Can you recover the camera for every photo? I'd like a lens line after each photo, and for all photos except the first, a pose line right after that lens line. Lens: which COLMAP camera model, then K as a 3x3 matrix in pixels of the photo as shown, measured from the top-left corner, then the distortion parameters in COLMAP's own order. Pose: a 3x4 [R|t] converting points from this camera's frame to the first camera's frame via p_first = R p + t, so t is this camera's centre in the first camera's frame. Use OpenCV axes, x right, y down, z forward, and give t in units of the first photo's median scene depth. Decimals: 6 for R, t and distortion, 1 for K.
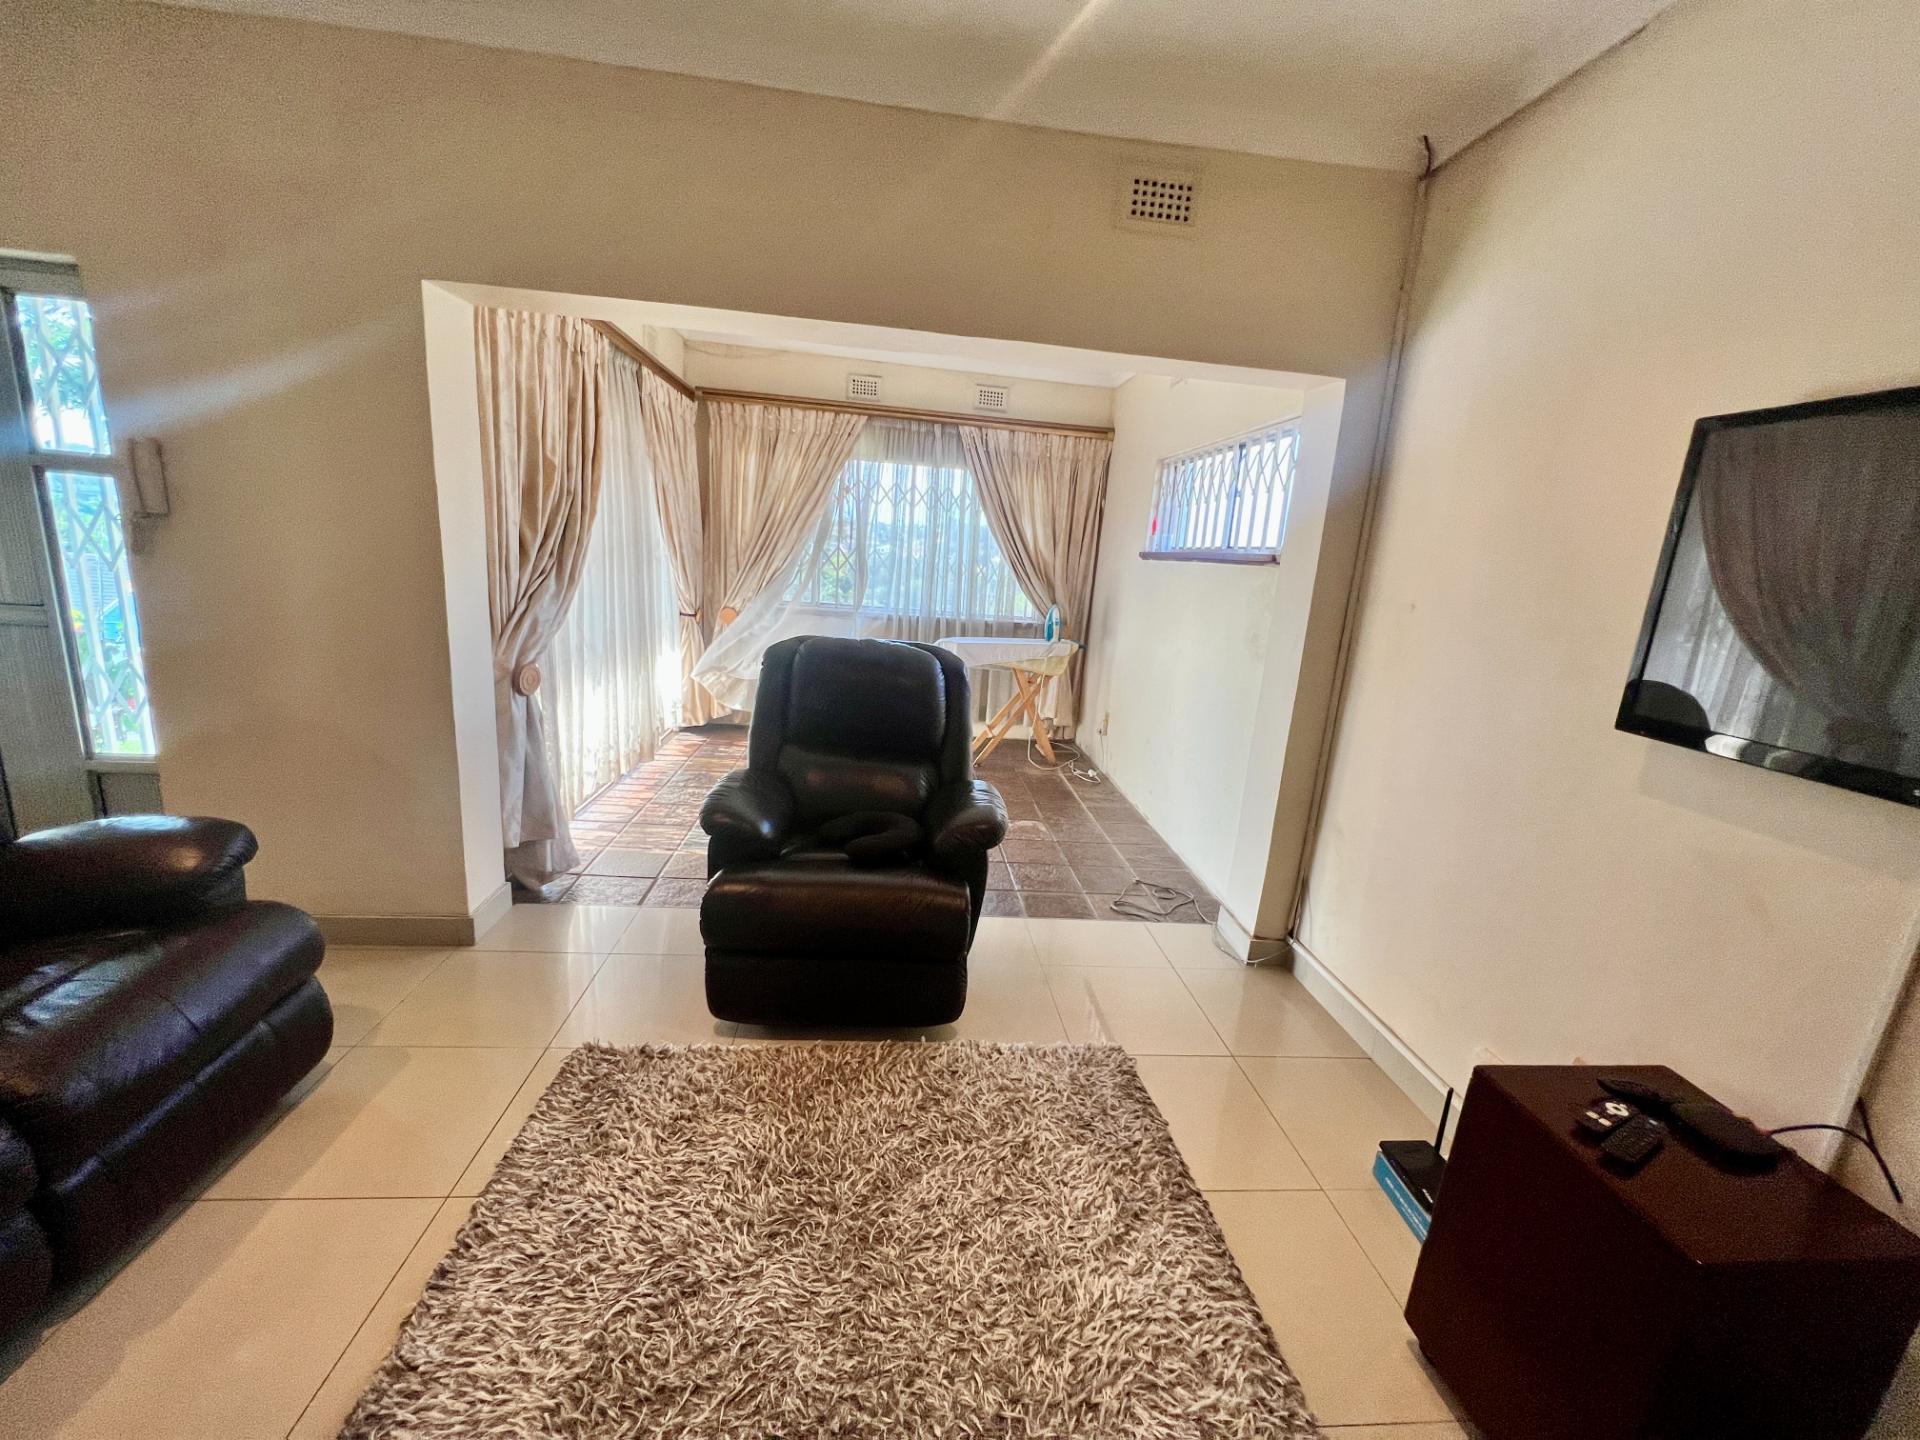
lens RADIAL K [[771.8, 0, 960.0], [0, 771.8, 720.0], [0, 0, 1]] dist [0.003211, 0.000383]
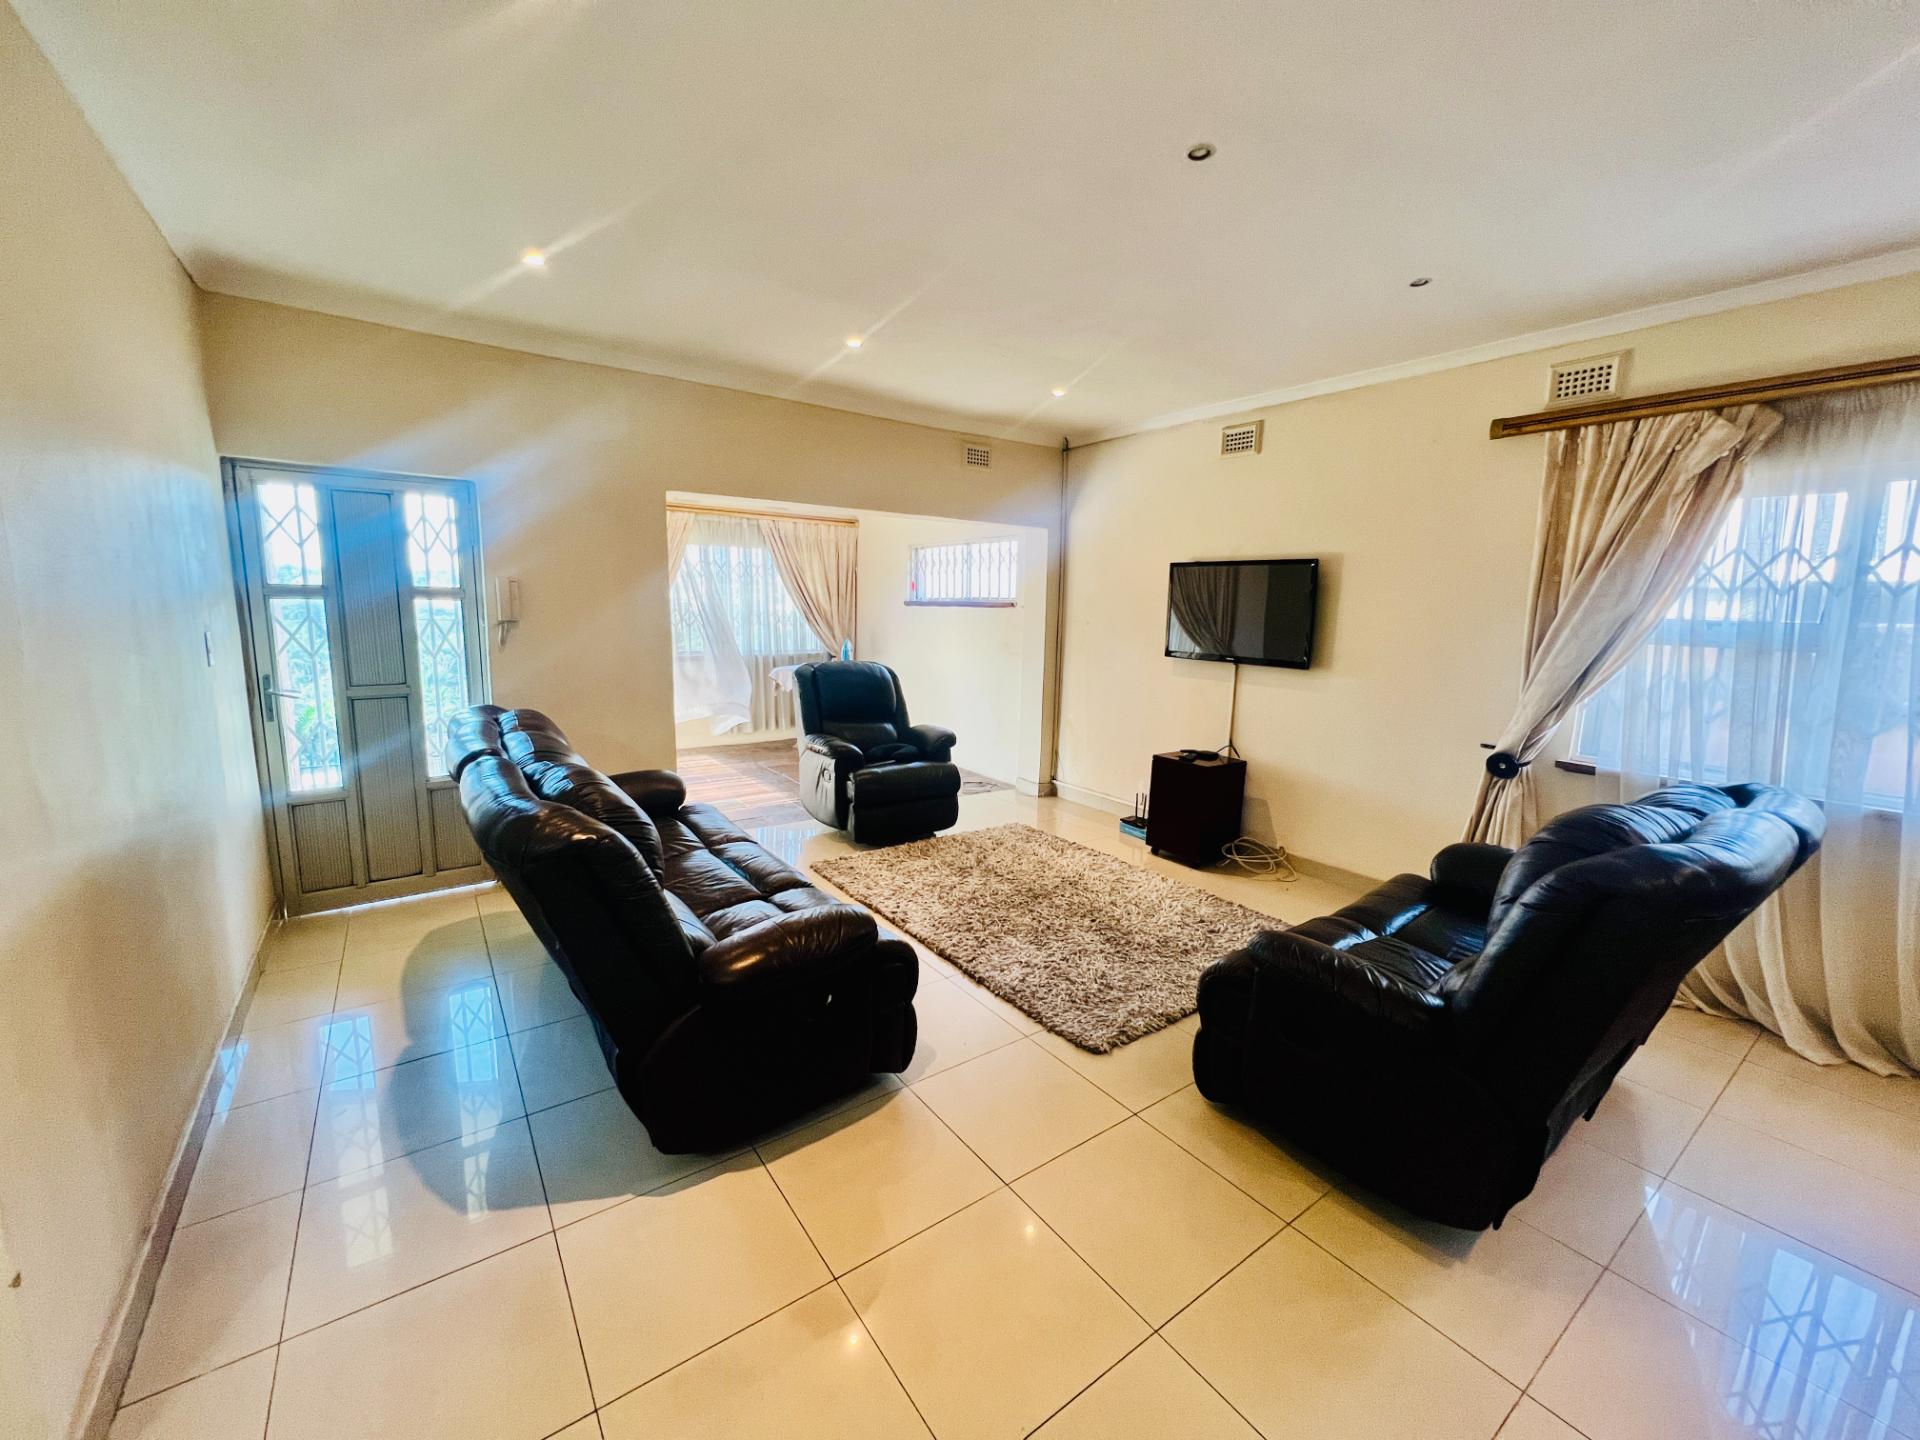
lens RADIAL K [[769.1, 0, 960.0], [0, 769.1, 720.0], [0, 0, 1]] dist [-0.000551, 0.000300]
pose [[0.863579, -0.132241, 0.486564, -0.817723], [0.152024, 0.988376, -0.001193, 0.081228], [-0.480750, 0.075000, 0.873644, -0.752220]]
